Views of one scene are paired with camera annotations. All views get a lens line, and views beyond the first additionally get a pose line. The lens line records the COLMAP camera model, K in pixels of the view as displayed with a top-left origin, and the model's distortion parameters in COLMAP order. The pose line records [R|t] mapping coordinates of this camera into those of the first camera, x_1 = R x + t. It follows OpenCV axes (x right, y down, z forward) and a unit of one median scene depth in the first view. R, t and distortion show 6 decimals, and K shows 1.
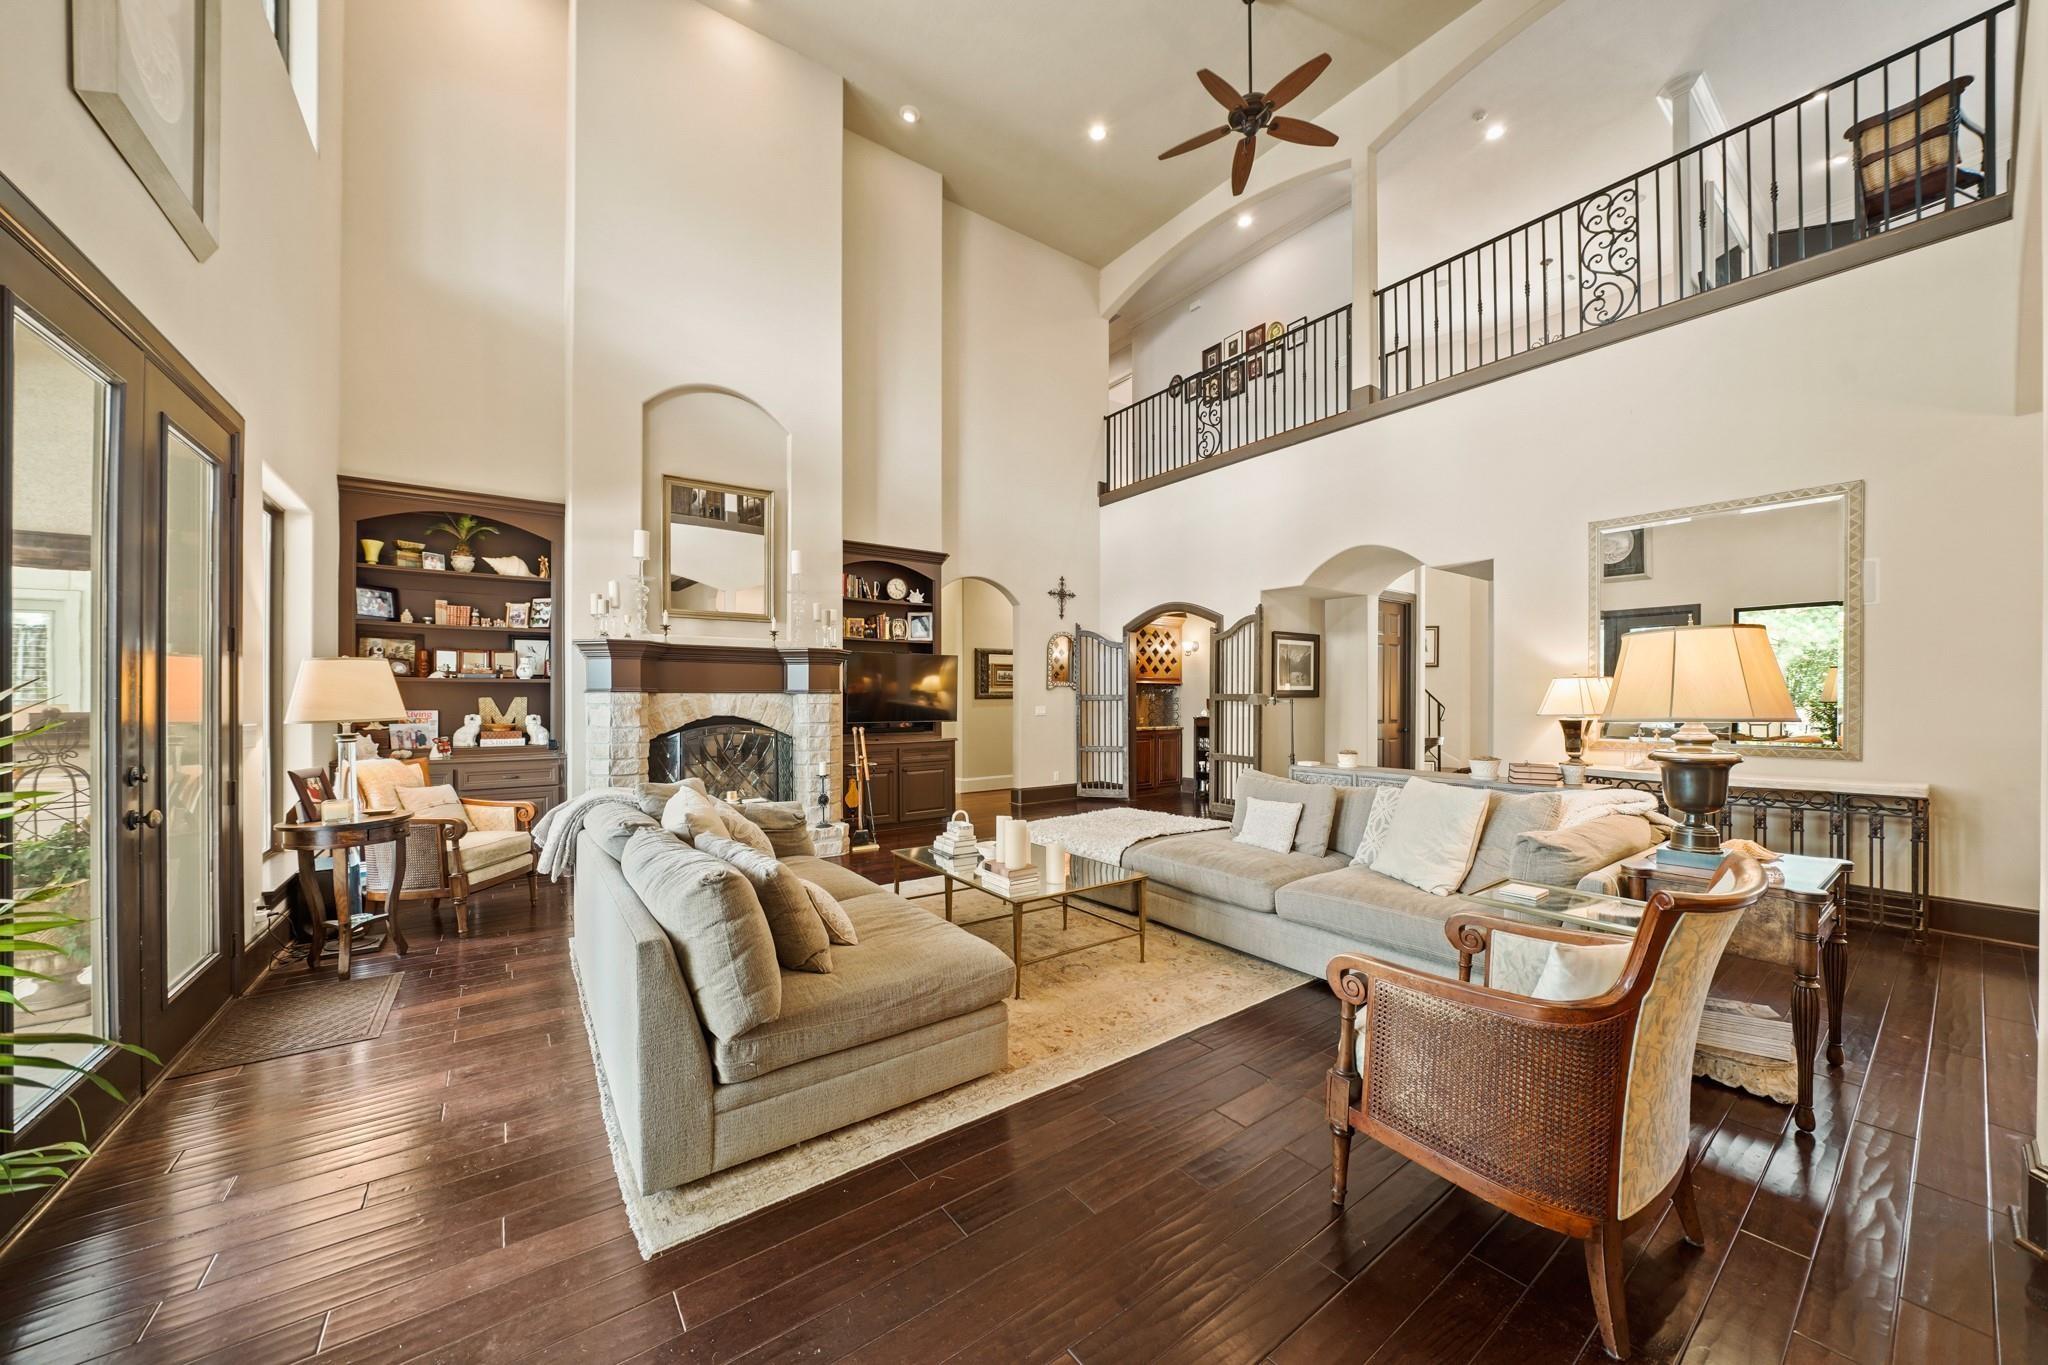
lens RADIAL K [[715.0, 0, 1025.3], [0, 715.0, 691.5], [0, 0, 1]] dist [-0.001606, 0.000032]
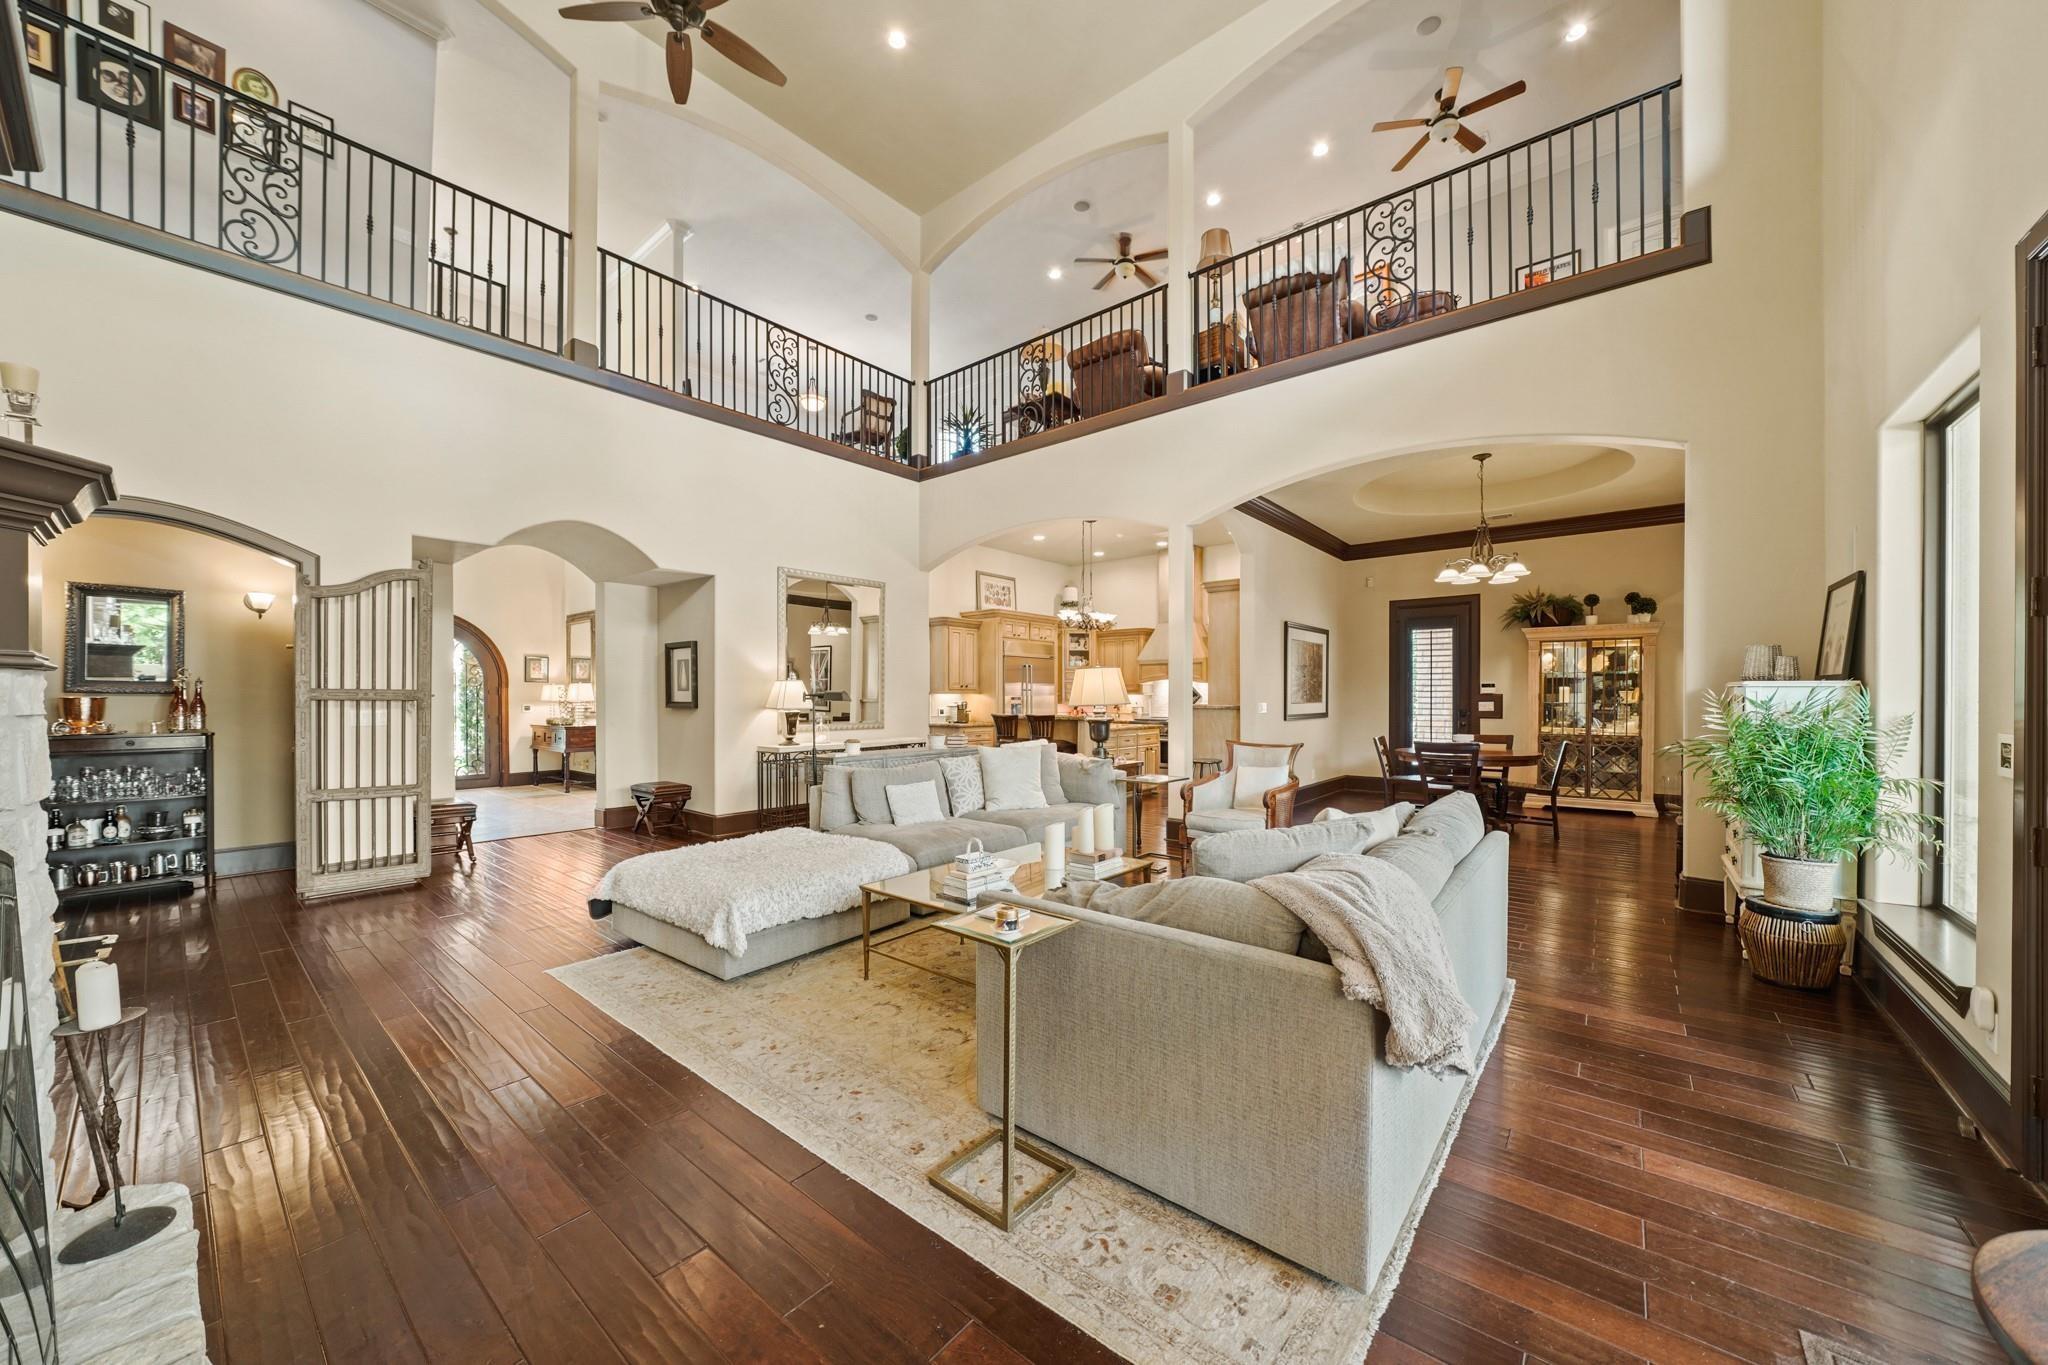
lens RADIAL K [[715.0, 0, 1025.5], [0, 715.0, 688.2], [0, 0, 1]] dist [-0.001606, 0.000032]
pose [[-0.234269, 0.008151, 0.972138, -0.439886], [-0.002621, 0.999956, -0.009016, 0.003138], [-0.972168, -0.004661, -0.234237, 0.599658]]
